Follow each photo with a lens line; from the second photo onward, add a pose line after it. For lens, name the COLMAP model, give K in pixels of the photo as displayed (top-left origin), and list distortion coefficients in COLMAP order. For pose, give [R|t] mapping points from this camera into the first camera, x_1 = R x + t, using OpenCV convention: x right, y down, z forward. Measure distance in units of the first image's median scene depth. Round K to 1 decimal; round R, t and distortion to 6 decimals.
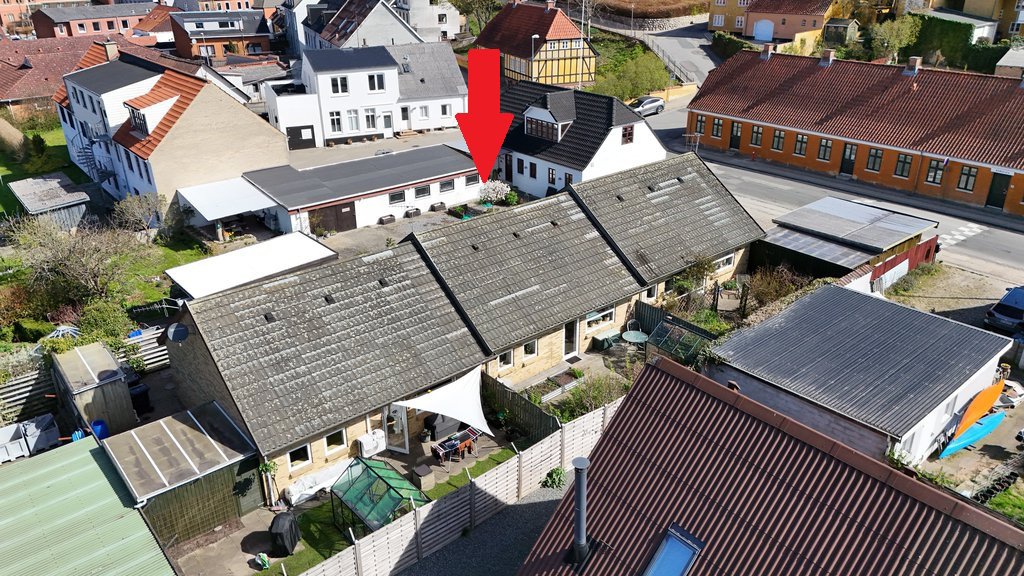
lens RADIAL K [[760.9, 0, 508.2], [0, 760.9, 288.6], [0, 0, 1]] dist [0.049546, -0.023073]
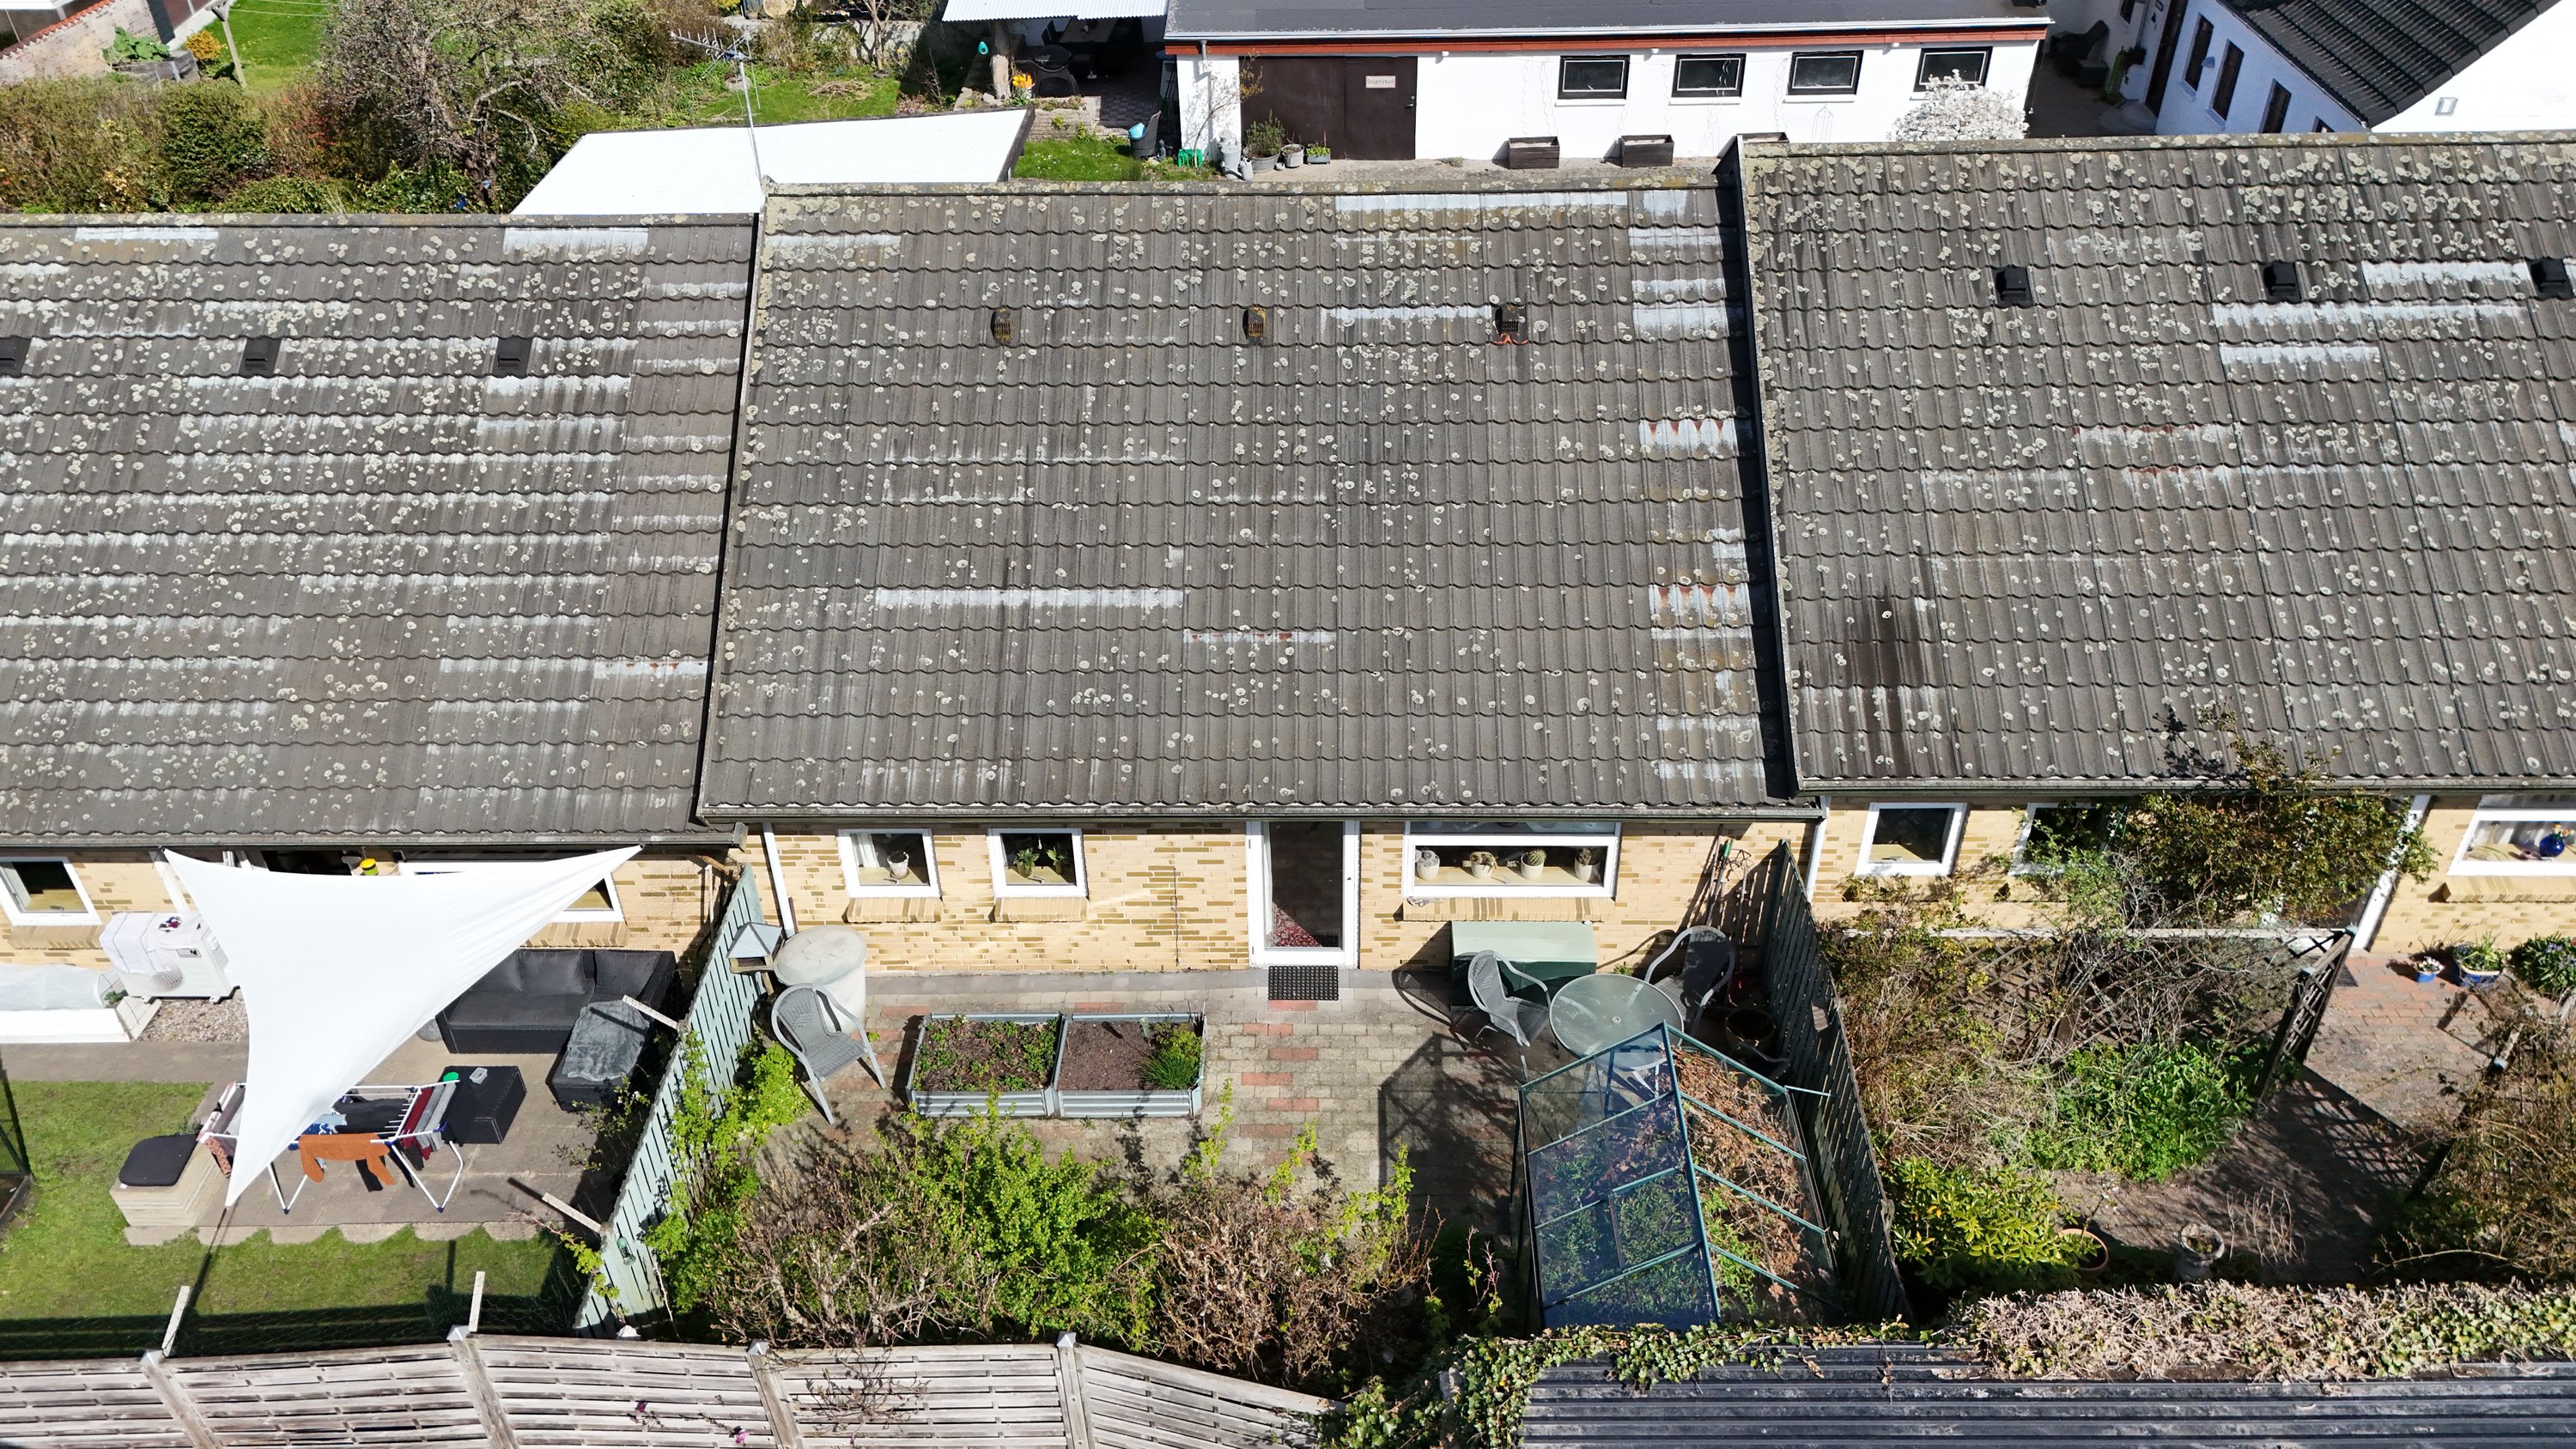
lens RADIAL K [[1913.8, 0, 1289.4], [0, 1913.8, 738.6], [0, 0, 1]] dist [0.049546, -0.023073]
pose [[0.749348, 0.389982, -0.535156, 0.299442], [-0.261526, 0.916774, 0.301877, -0.111666], [0.608344, -0.086253, 0.788973, 0.520334]]
